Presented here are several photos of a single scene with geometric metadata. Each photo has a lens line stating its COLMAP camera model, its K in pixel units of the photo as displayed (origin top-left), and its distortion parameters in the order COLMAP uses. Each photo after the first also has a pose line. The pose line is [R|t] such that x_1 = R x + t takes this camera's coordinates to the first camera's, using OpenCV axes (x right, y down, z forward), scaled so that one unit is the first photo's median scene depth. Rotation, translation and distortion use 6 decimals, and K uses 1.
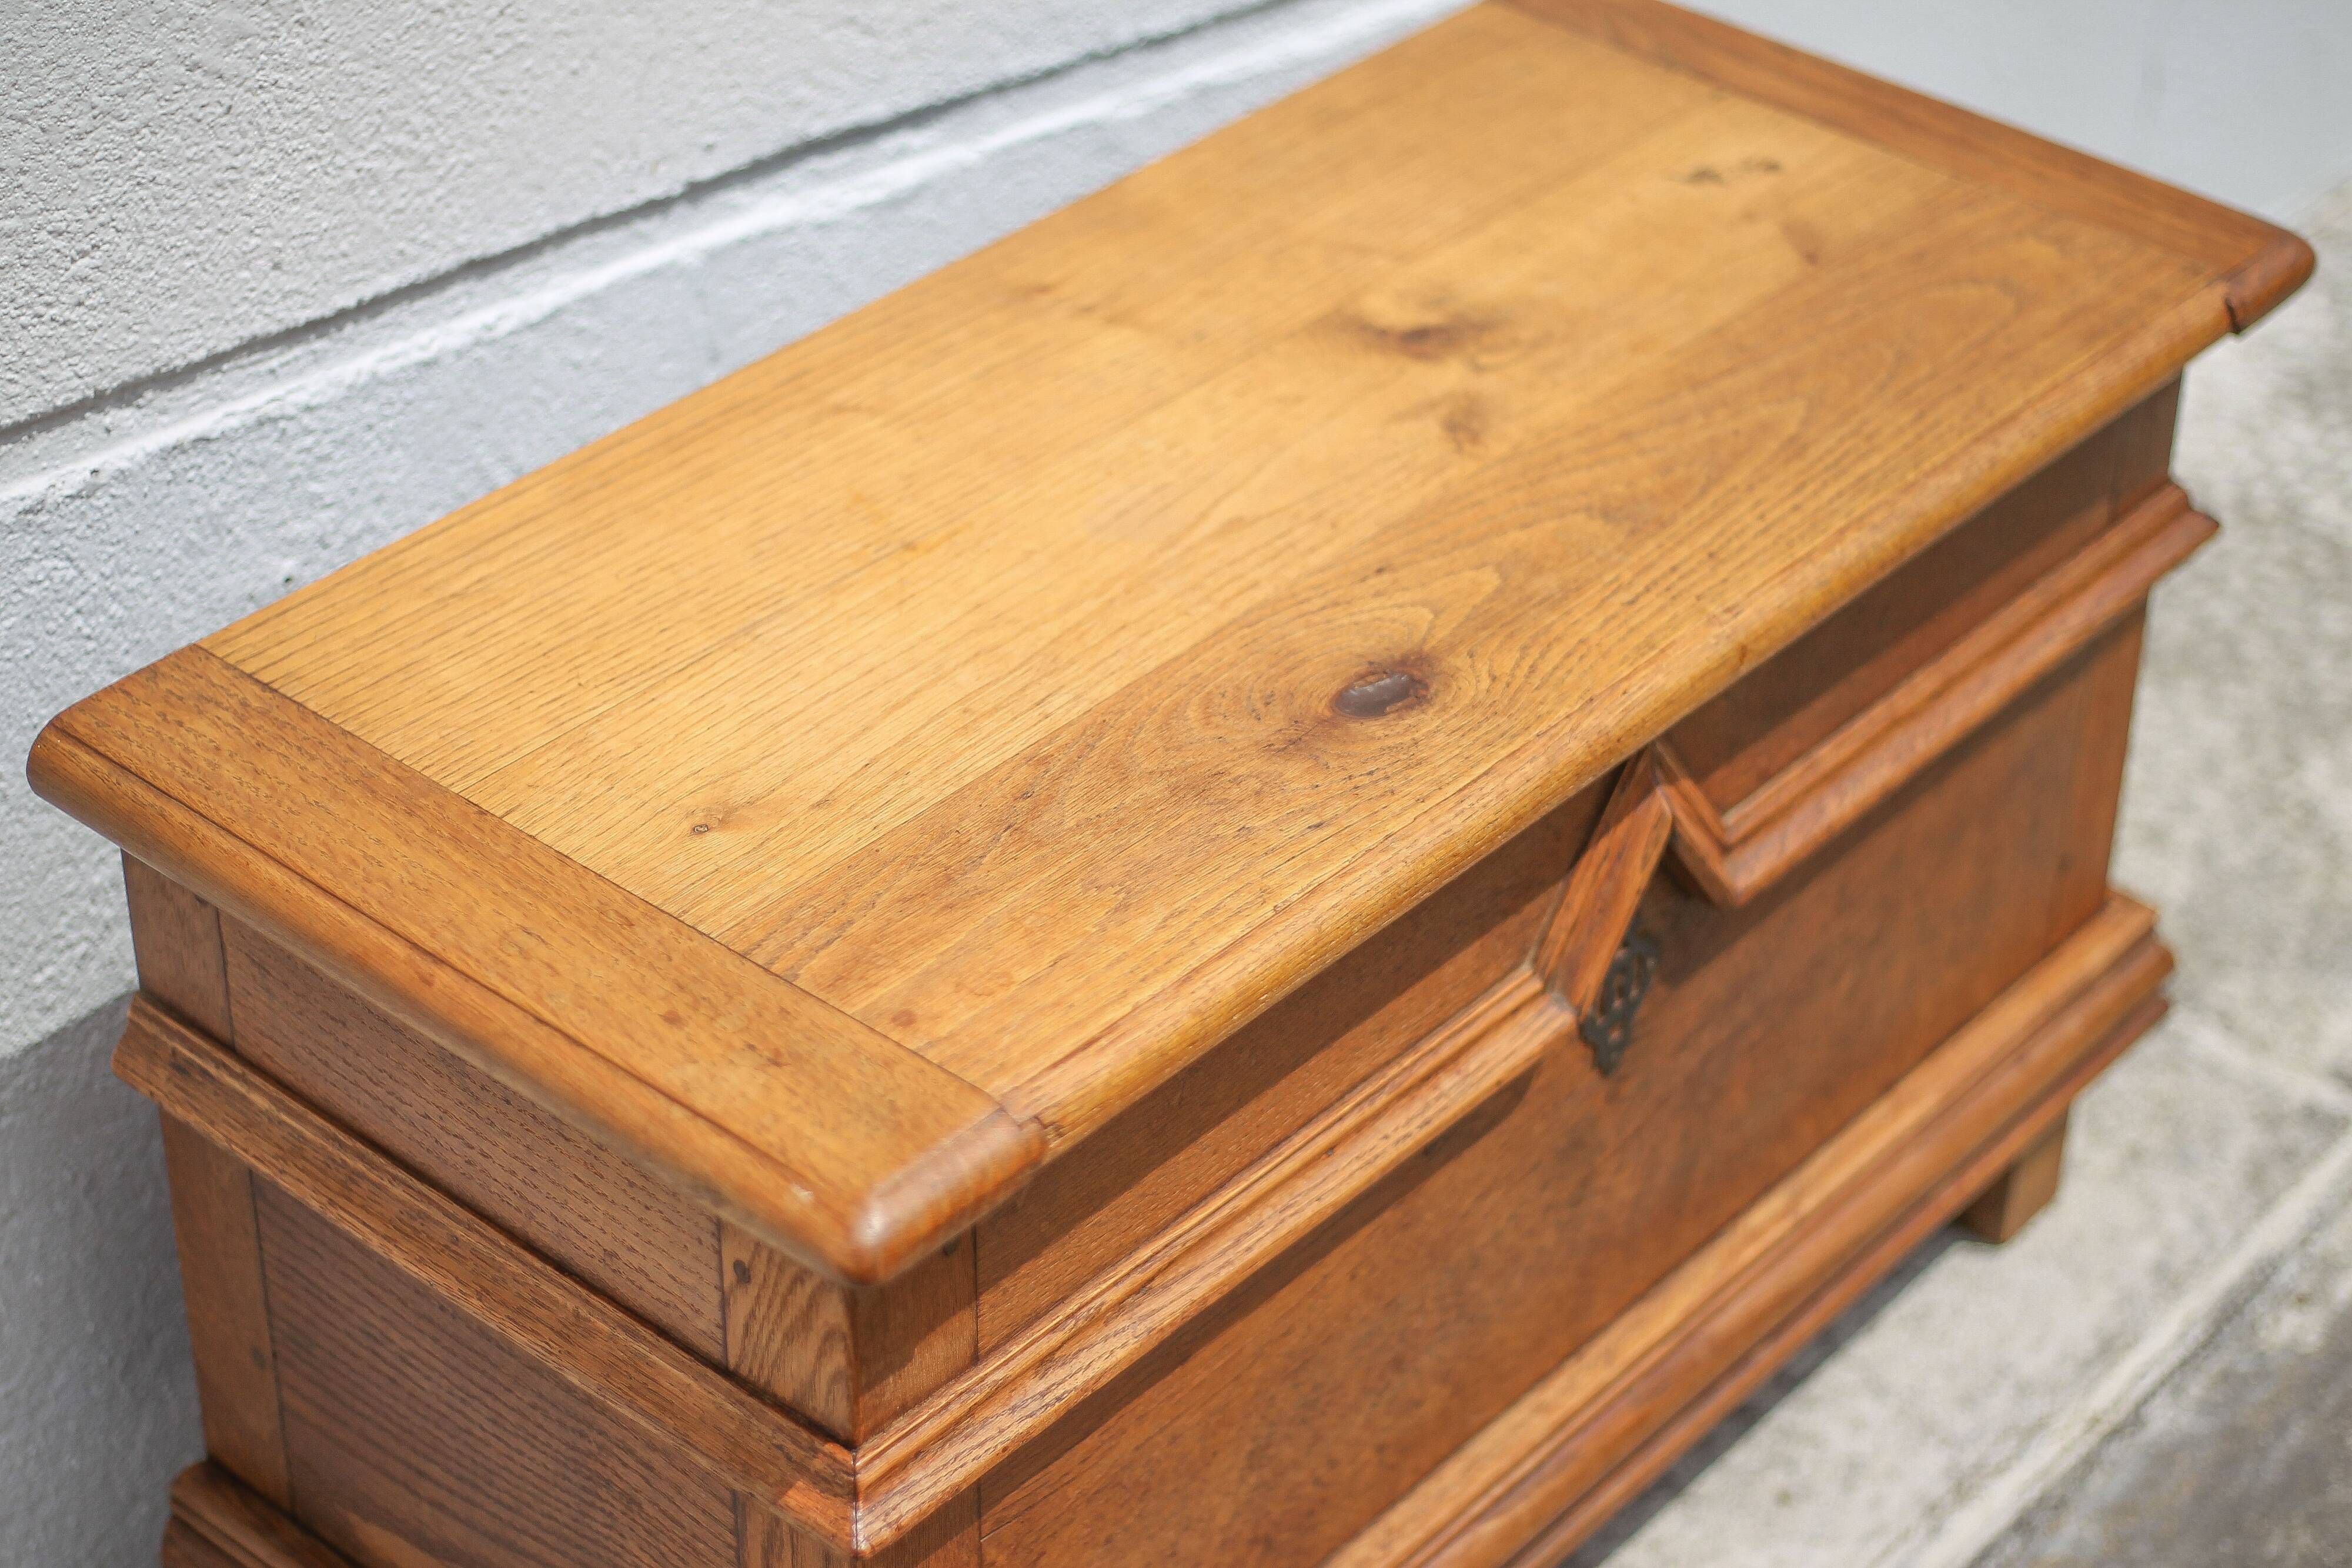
lens RADIAL K [[4500.0, 0, 1176.0], [0, 4500.0, 784.0], [0, 0, 1]] dist [-0.132496, 0.113582]
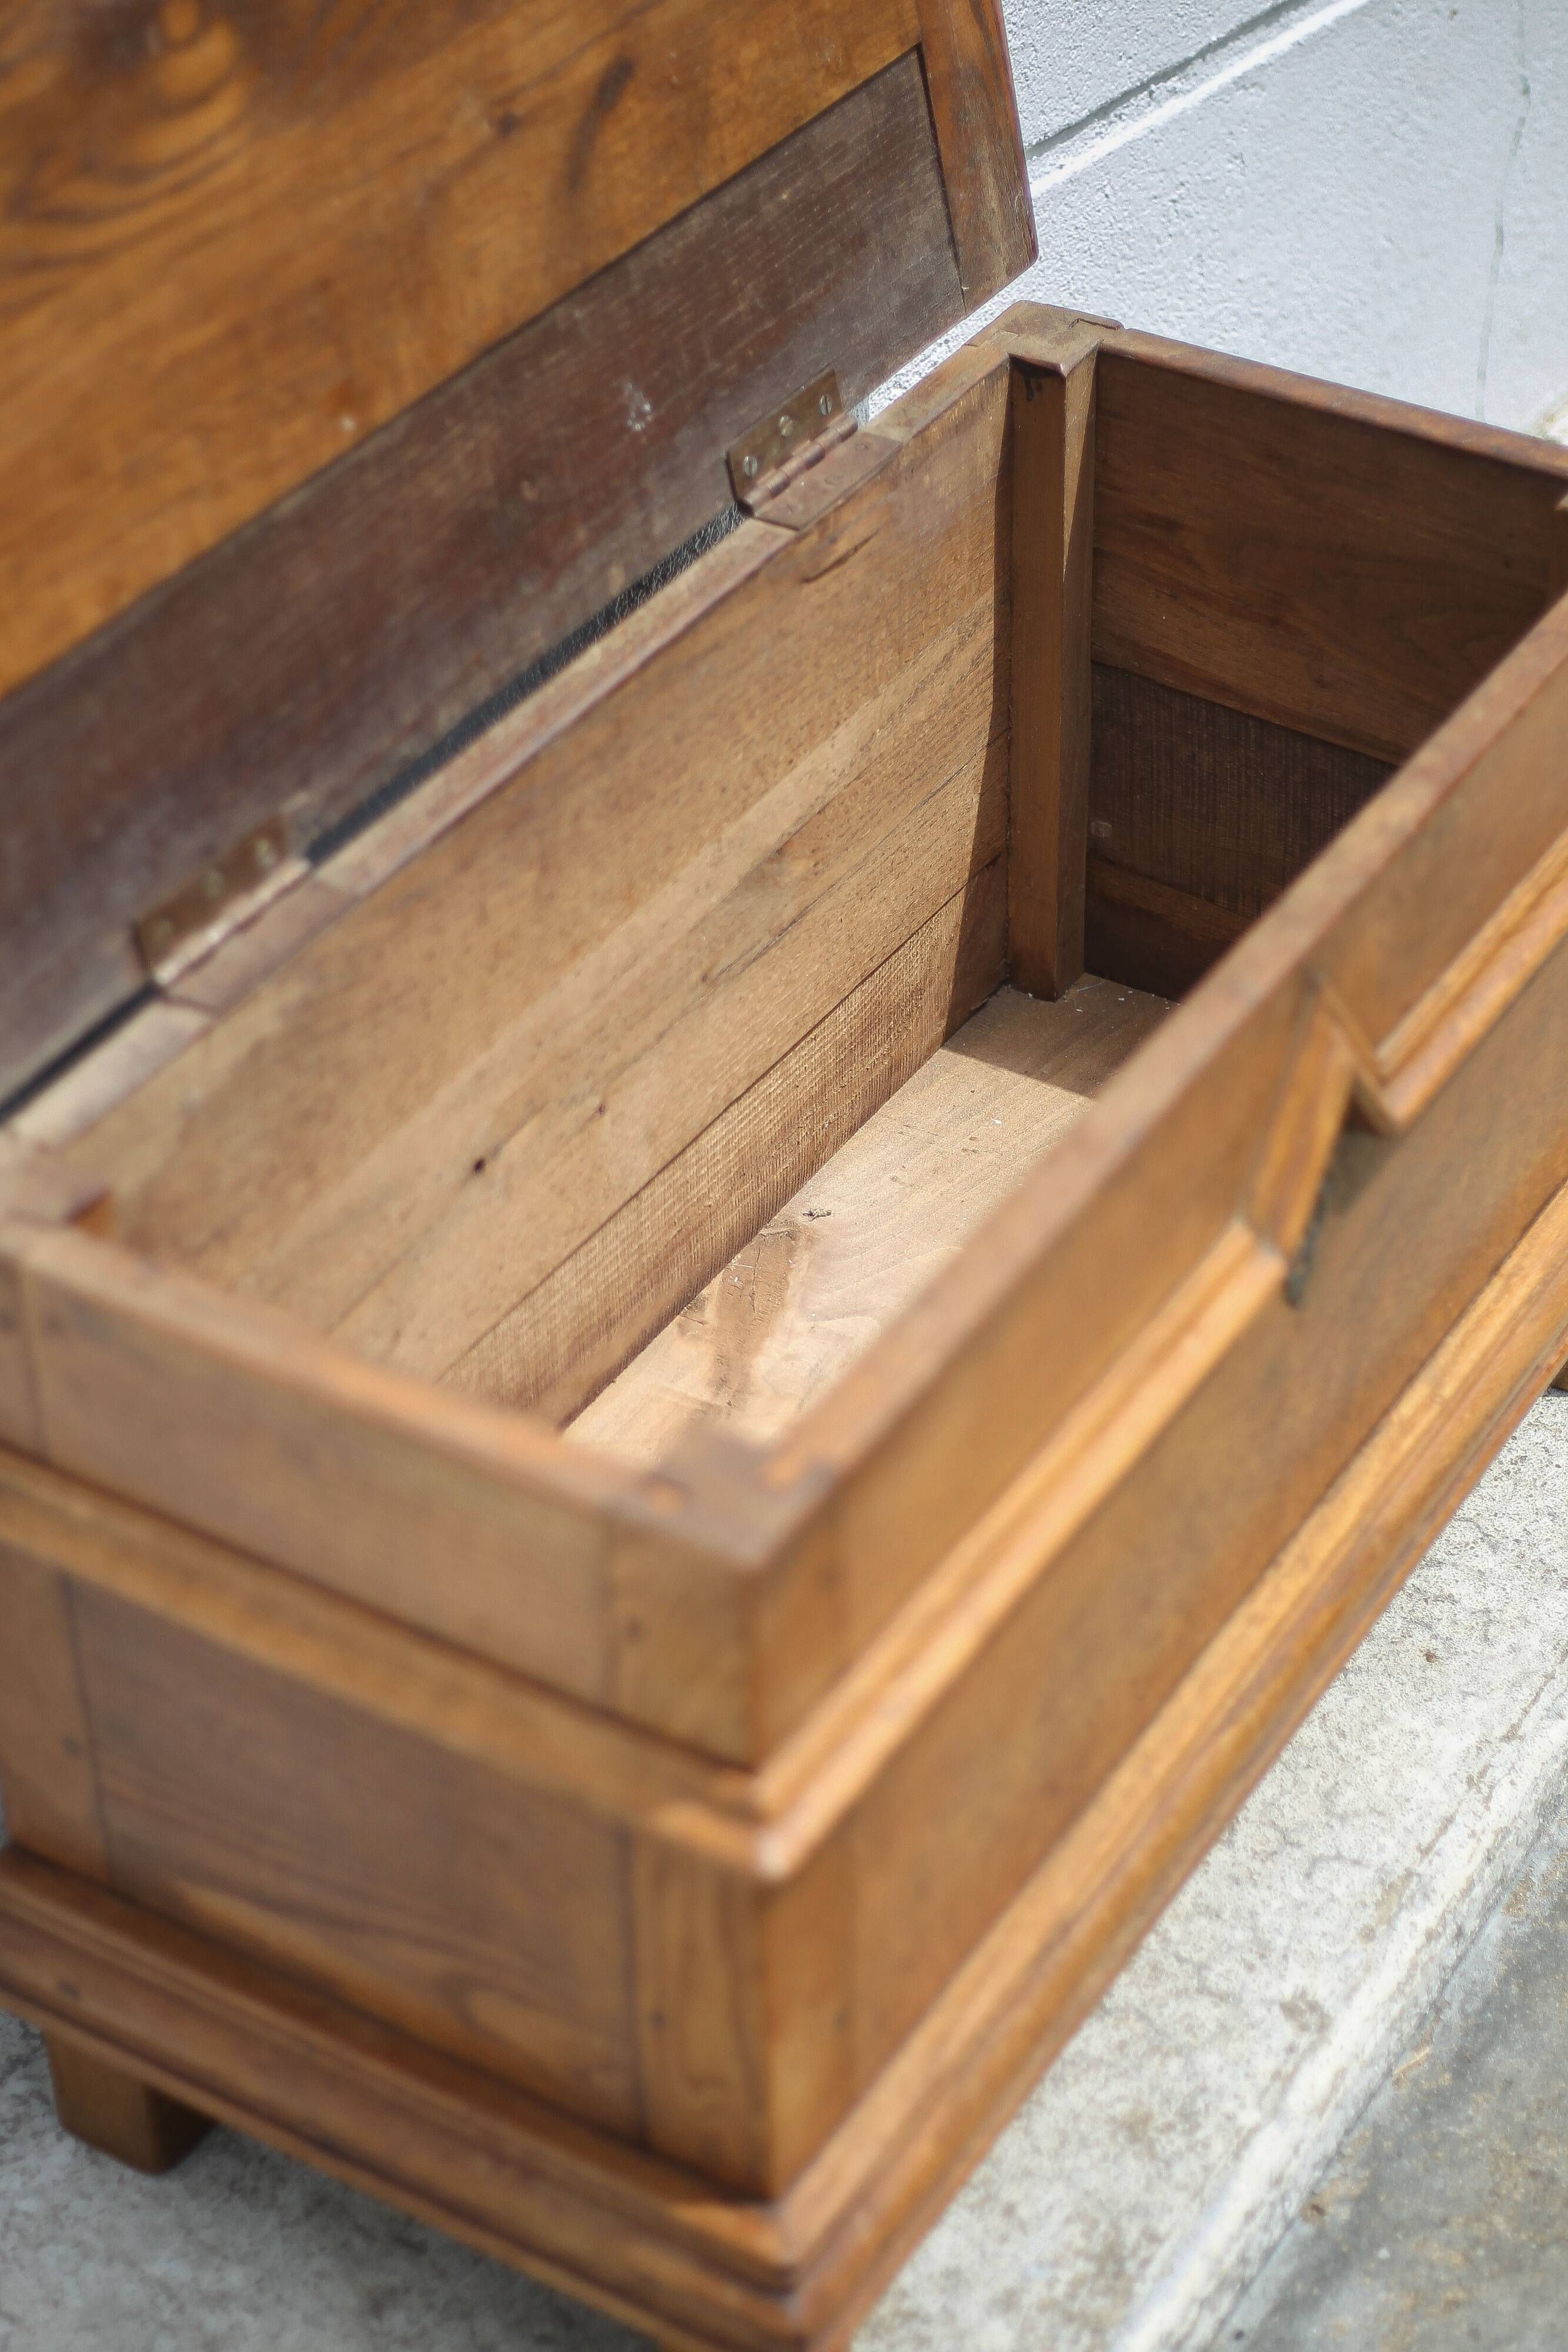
lens RADIAL K [[4434.0, 0, 784.0], [0, 4434.0, 1176.0], [0, 0, 1]] dist [-0.125521, 0.099059]
pose [[0.987042, -0.122305, 0.103871, -0.131634], [0.115094, 0.990683, 0.072810, -0.057447], [-0.111808, -0.059912, 0.991922, -0.023629]]
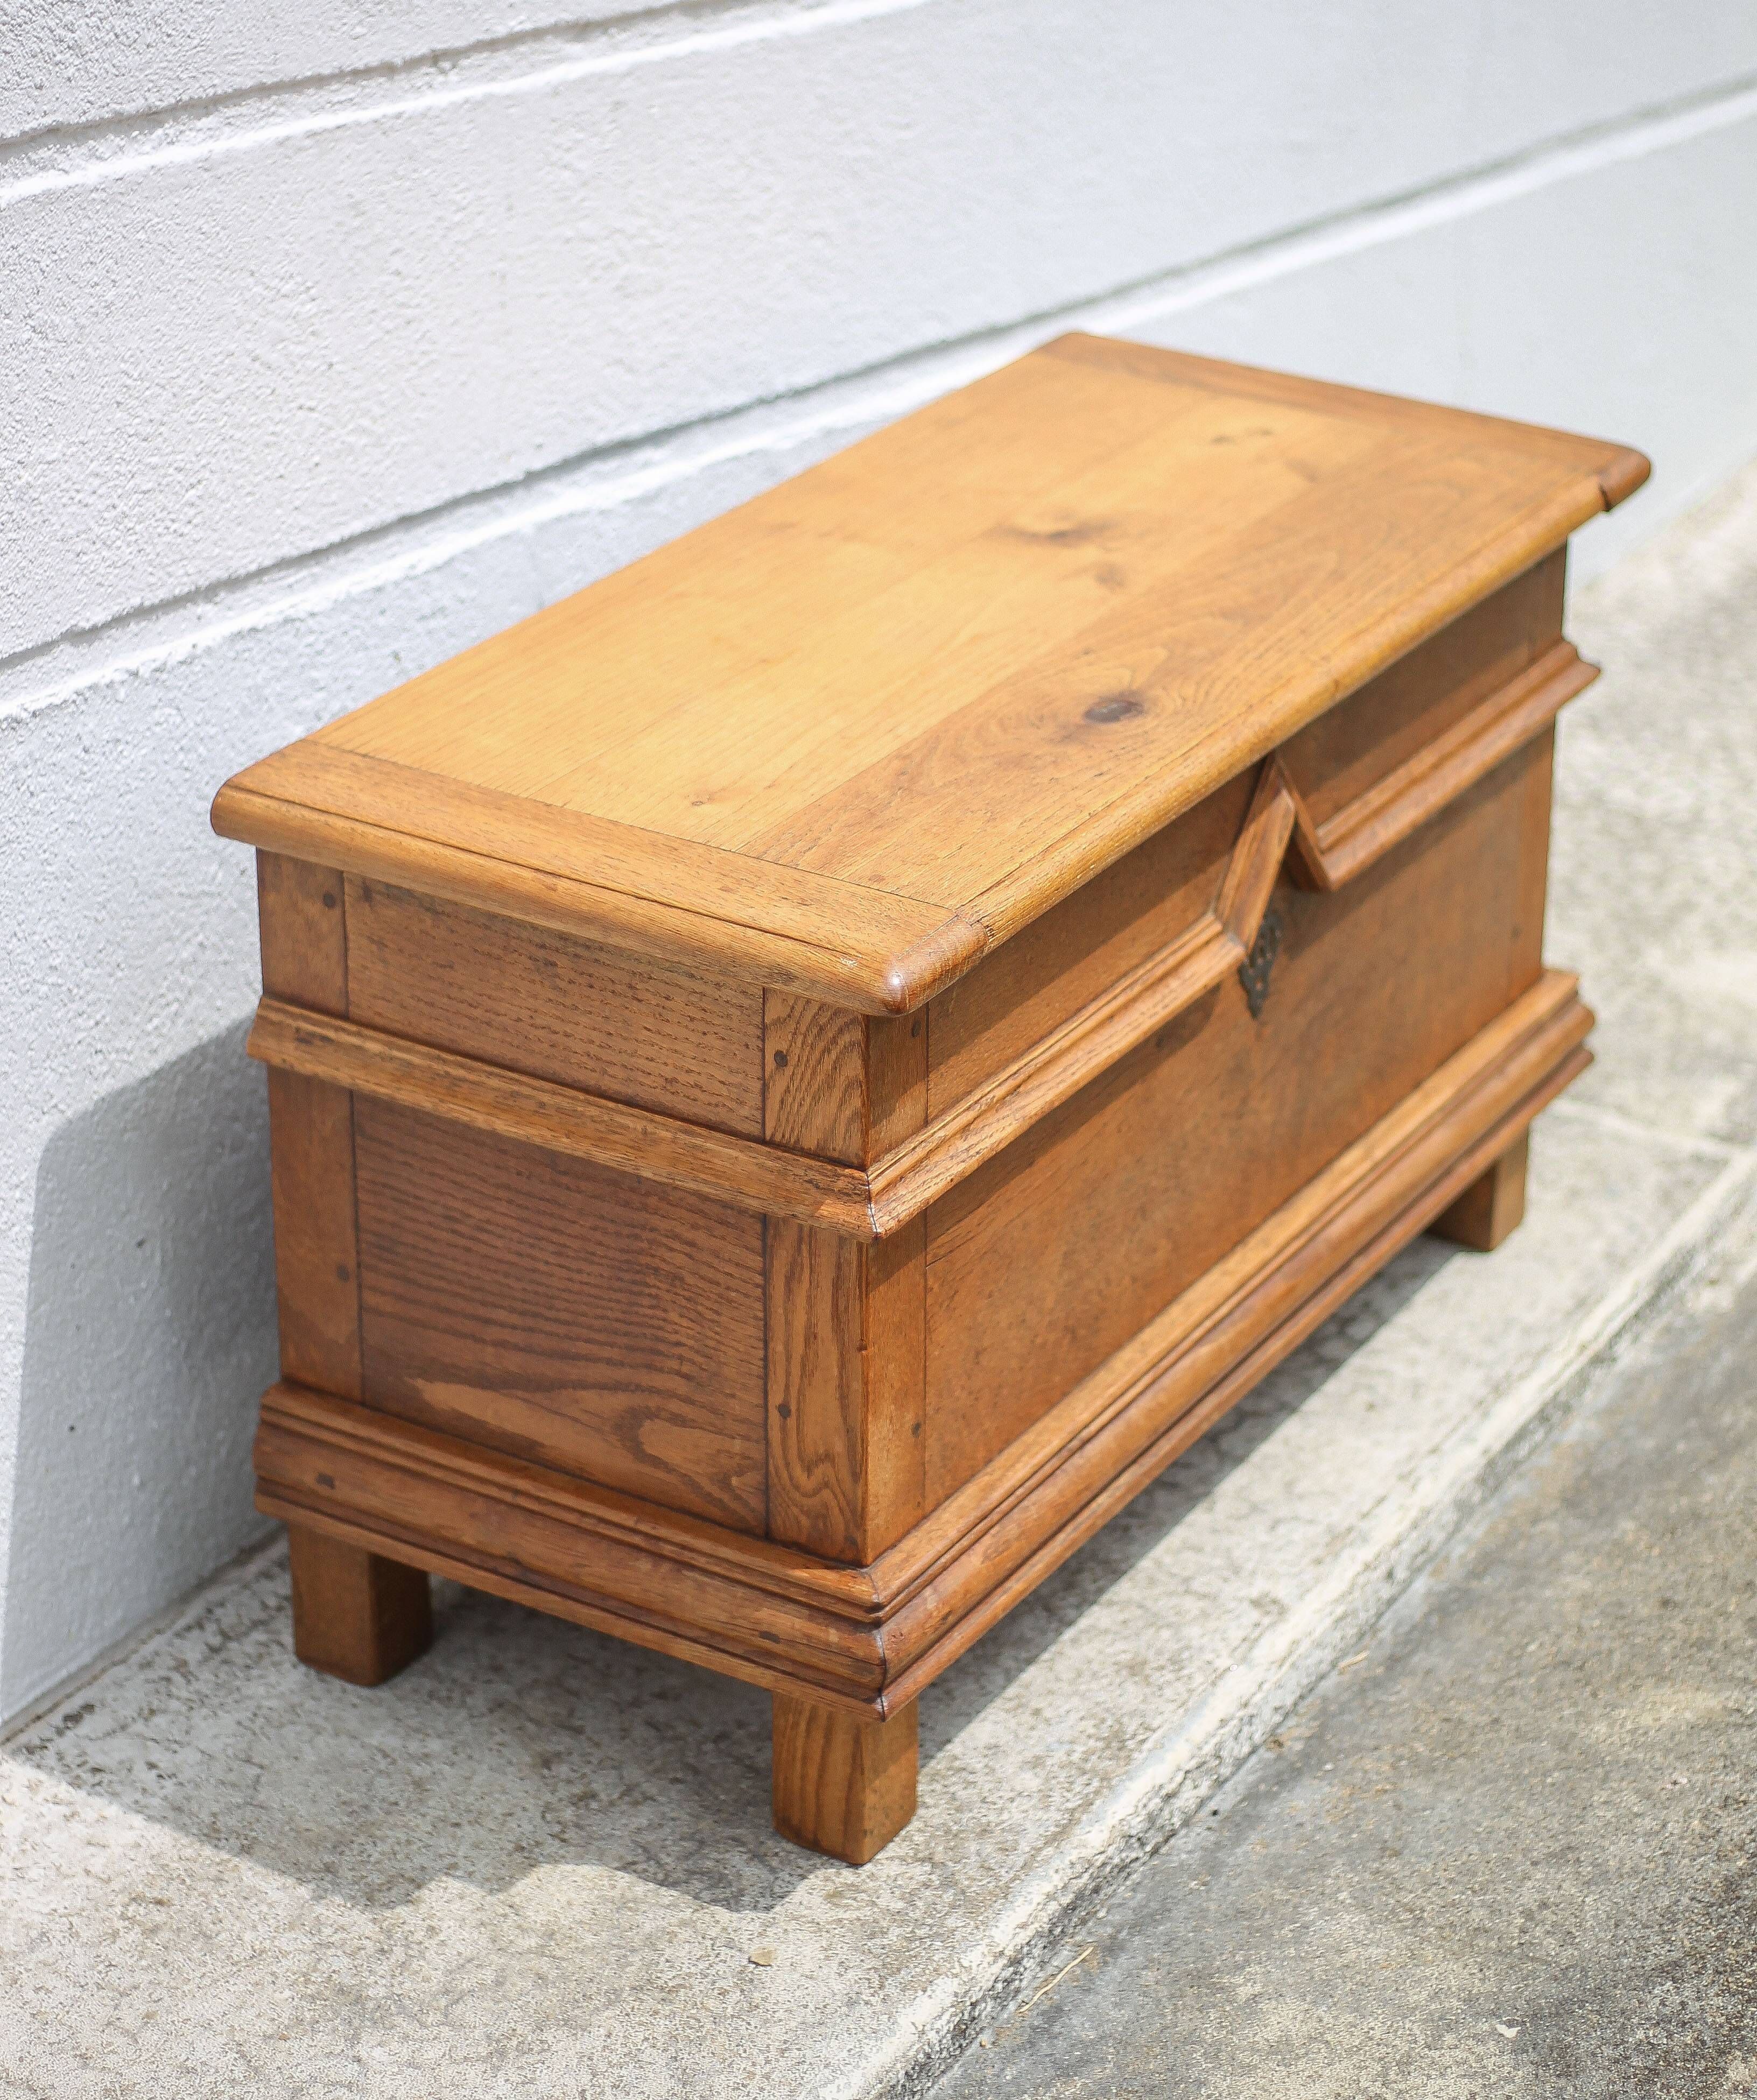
lens RADIAL K [[4963.6, 0, 884.2], [0, 4963.6, 965.0], [0, 0, 1]] dist [-0.126934, 0.035200]
pose [[0.985915, -0.076397, 0.148776, -0.259642], [0.098149, 0.984576, -0.144837, 0.271845], [-0.135416, 0.157399, 0.978206, -0.540347]]
